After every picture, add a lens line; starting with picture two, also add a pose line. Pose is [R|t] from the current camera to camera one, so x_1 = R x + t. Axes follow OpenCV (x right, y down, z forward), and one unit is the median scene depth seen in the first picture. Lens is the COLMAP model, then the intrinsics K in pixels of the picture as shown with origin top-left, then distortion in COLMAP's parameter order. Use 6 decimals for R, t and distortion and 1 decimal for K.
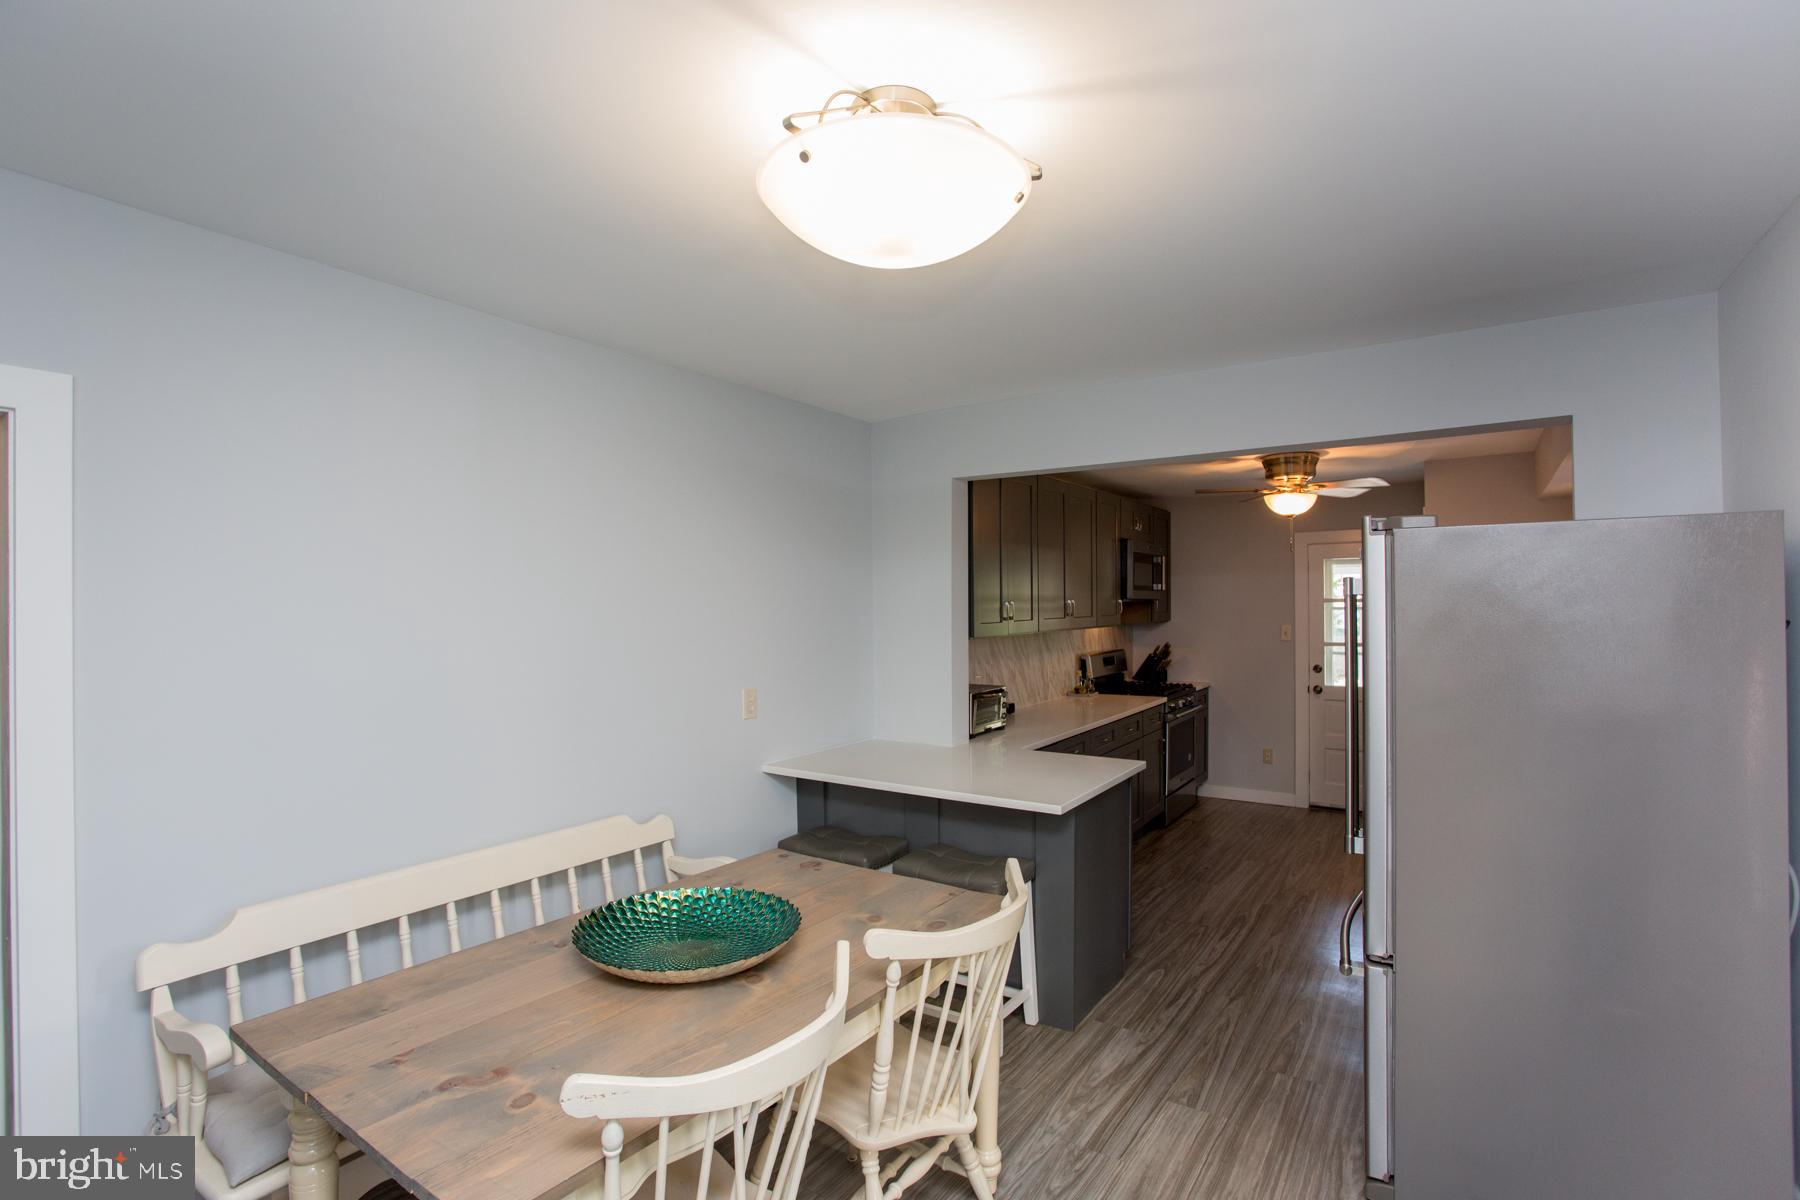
lens RADIAL K [[868.2, 0, 888.6], [0, 868.2, 600.2], [0, 0, 1]] dist [-0.074019, 0.030298]
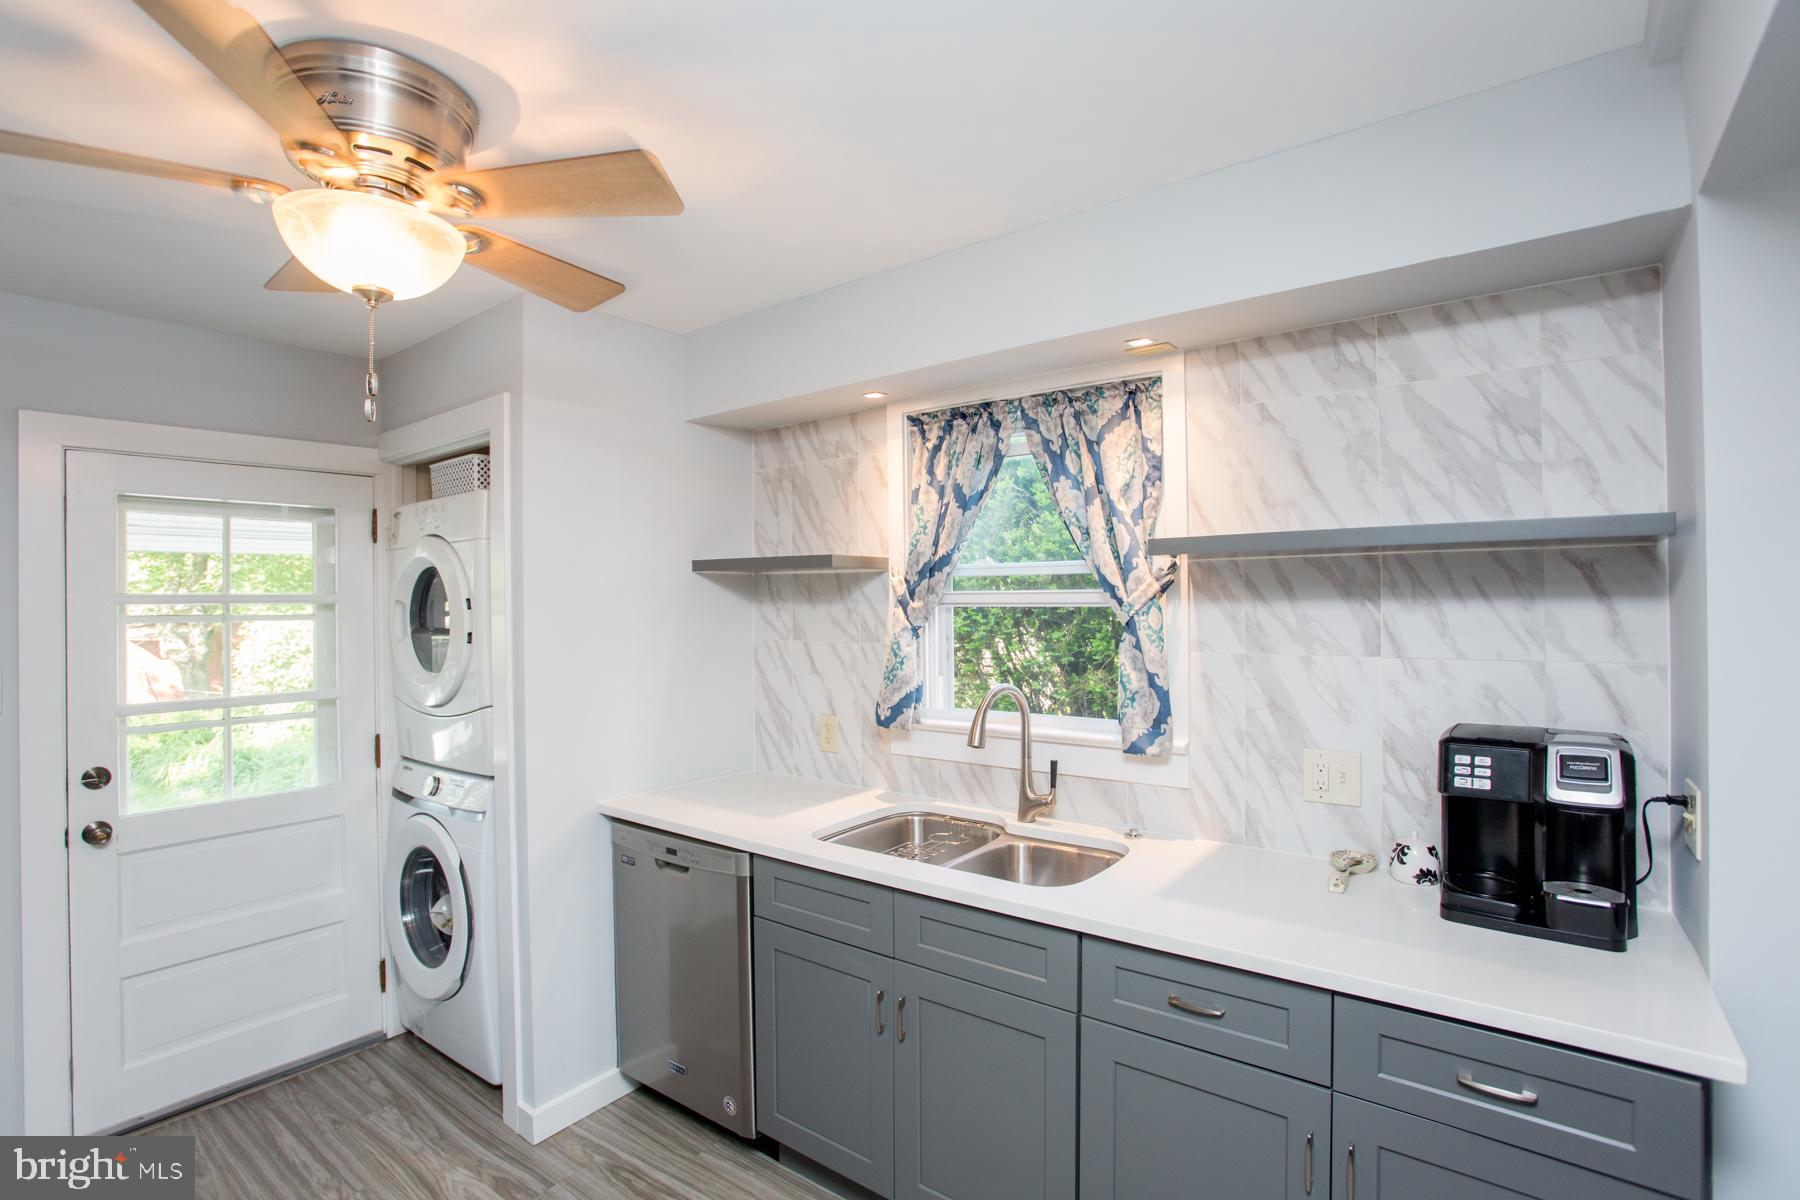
lens RADIAL K [[868.2, 0, 896.1], [0, 868.2, 598.4], [0, 0, 1]] dist [-0.074019, 0.030298]
pose [[0.046162, 0.006374, 0.998914, 0.222514], [0.010997, 0.999916, -0.006889, 0.010964], [-0.998873, 0.011303, 0.046088, 0.917075]]
